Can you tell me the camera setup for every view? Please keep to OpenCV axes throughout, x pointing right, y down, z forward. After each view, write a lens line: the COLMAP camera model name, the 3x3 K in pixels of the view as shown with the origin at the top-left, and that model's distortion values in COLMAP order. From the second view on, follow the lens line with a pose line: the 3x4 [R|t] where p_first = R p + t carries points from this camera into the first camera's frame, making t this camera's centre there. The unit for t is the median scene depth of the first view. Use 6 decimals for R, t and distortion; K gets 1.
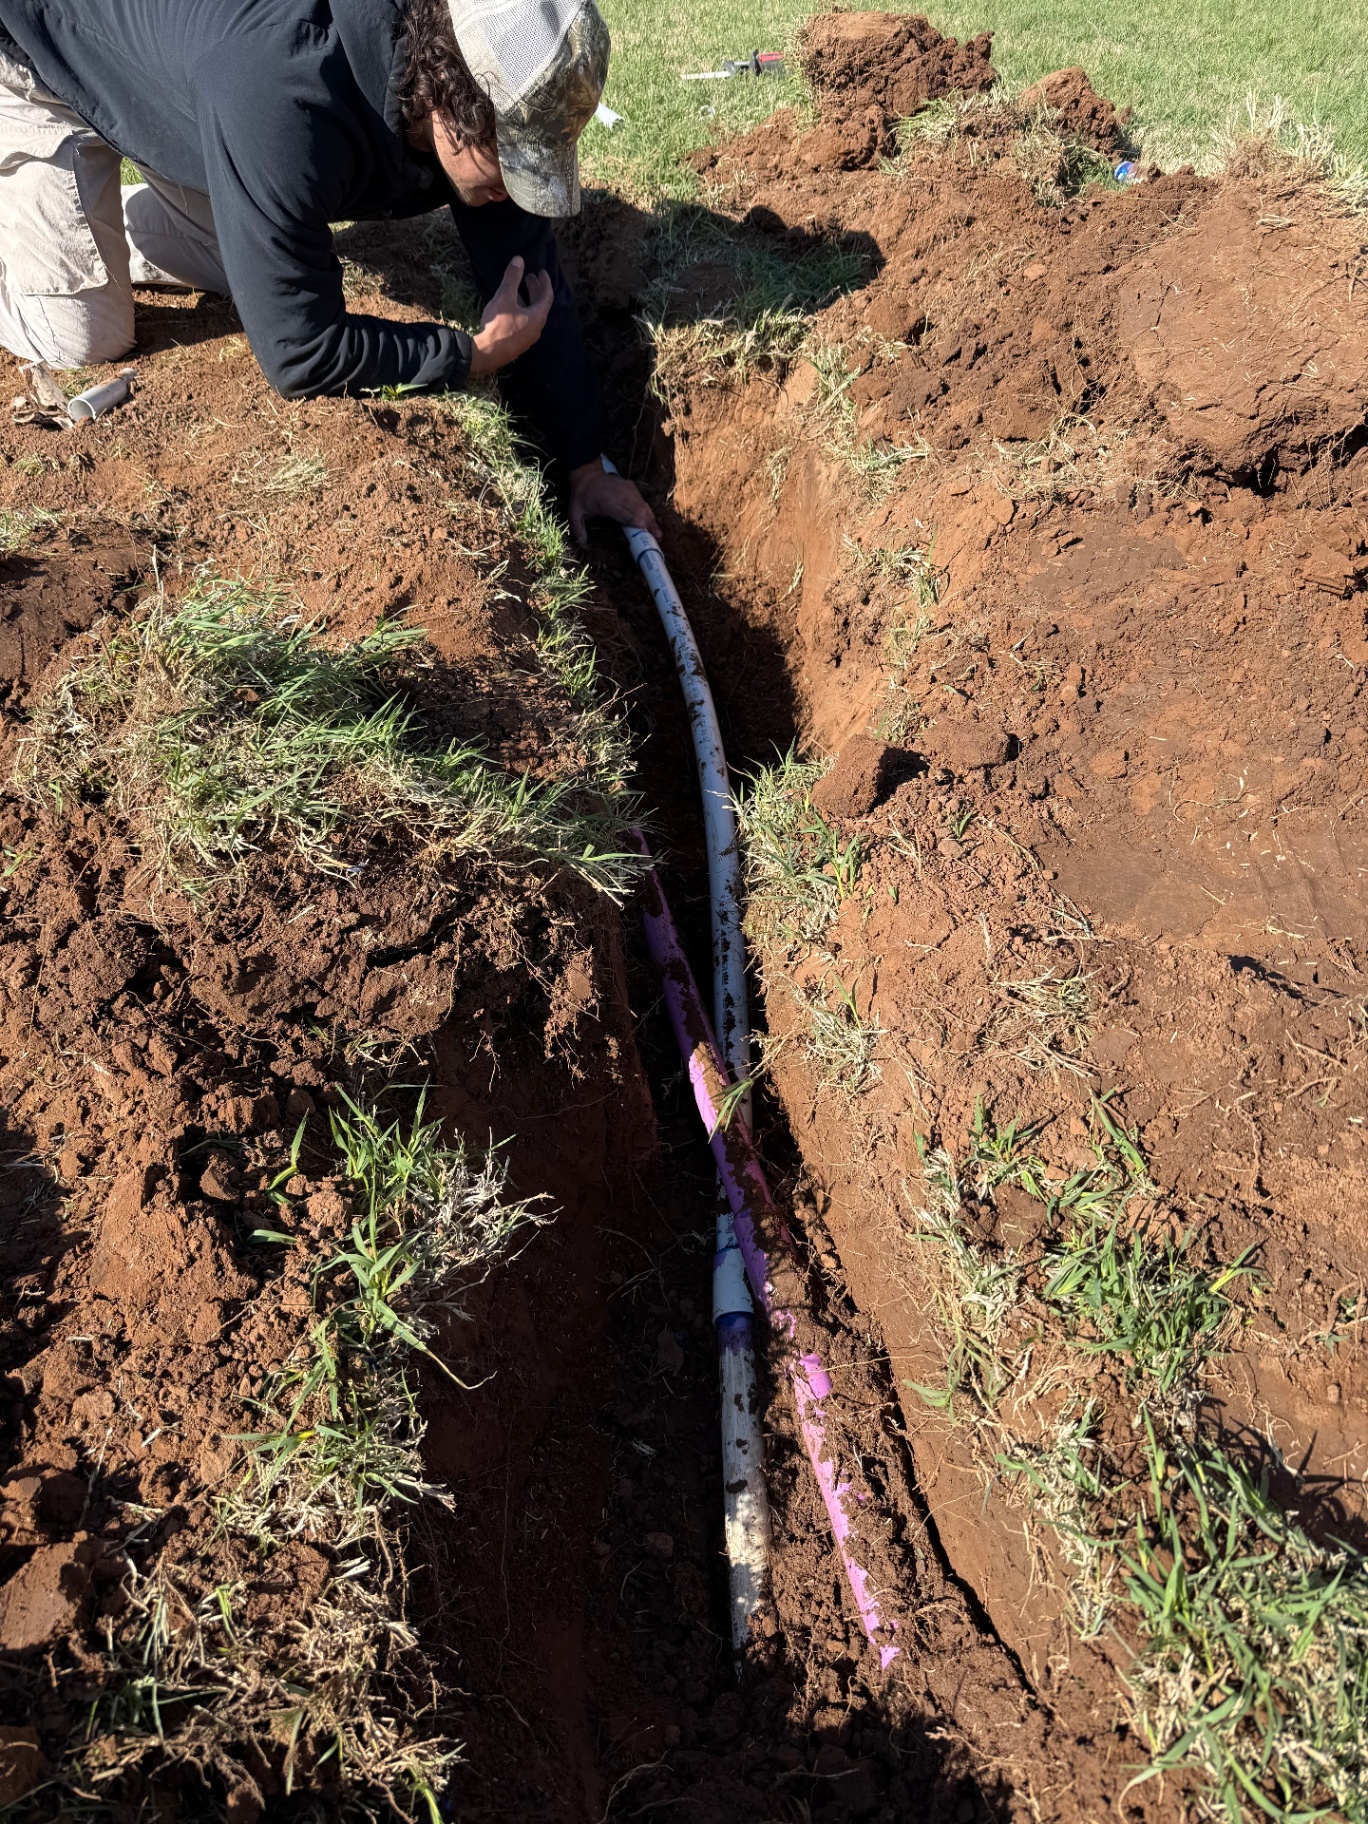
lens RADIAL K [[1389.9, 0, 698.6], [0, 1389.9, 881.1], [0, 0, 1]] dist [0.056244, -0.071779]
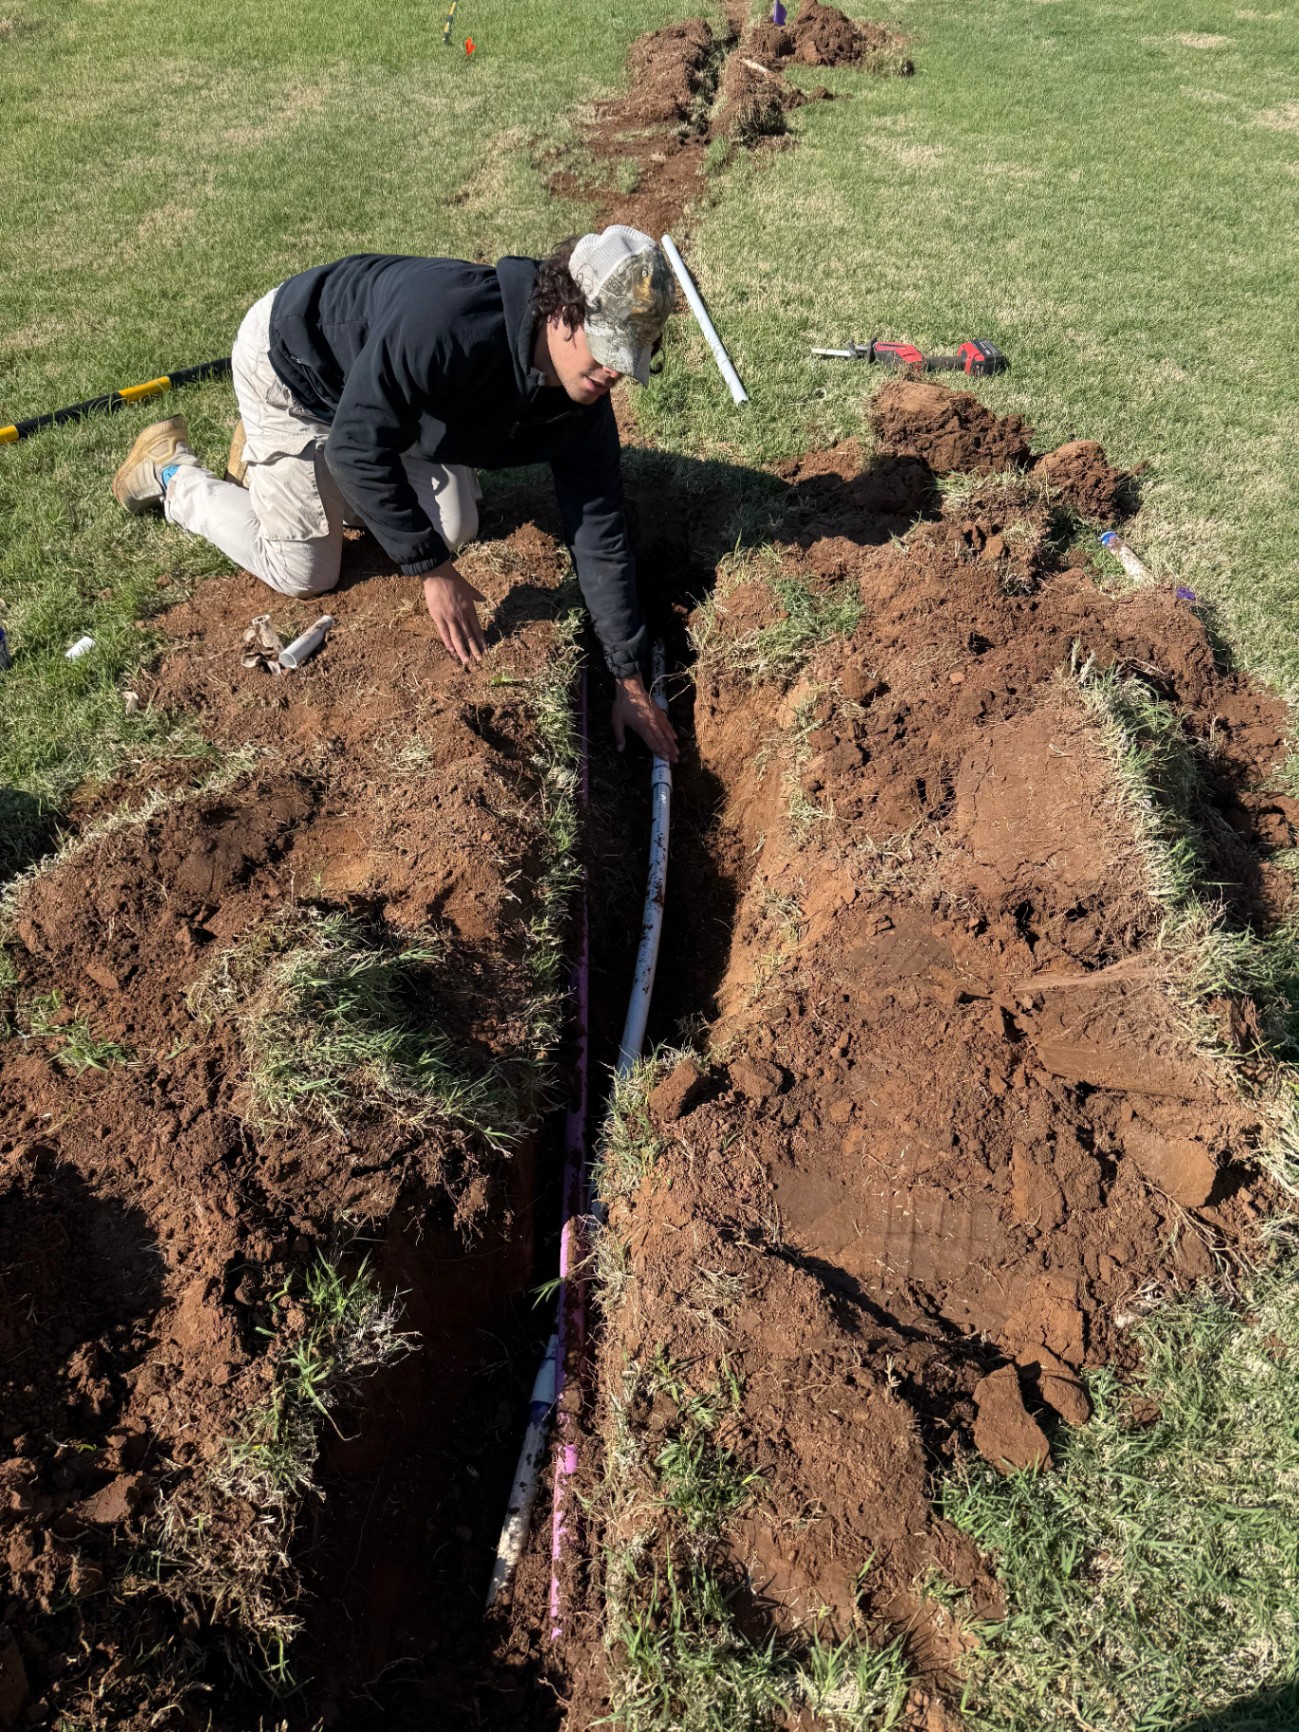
lens RADIAL K [[1319.8, 0, 655.2], [0, 1319.8, 853.3], [0, 0, 1]] dist [0.056244, -0.071779]
pose [[0.975259, 0.183863, -0.122735, 0.274640], [-0.183284, 0.982928, 0.016089, -0.447485], [0.123598, 0.006804, 0.992309, -0.633884]]
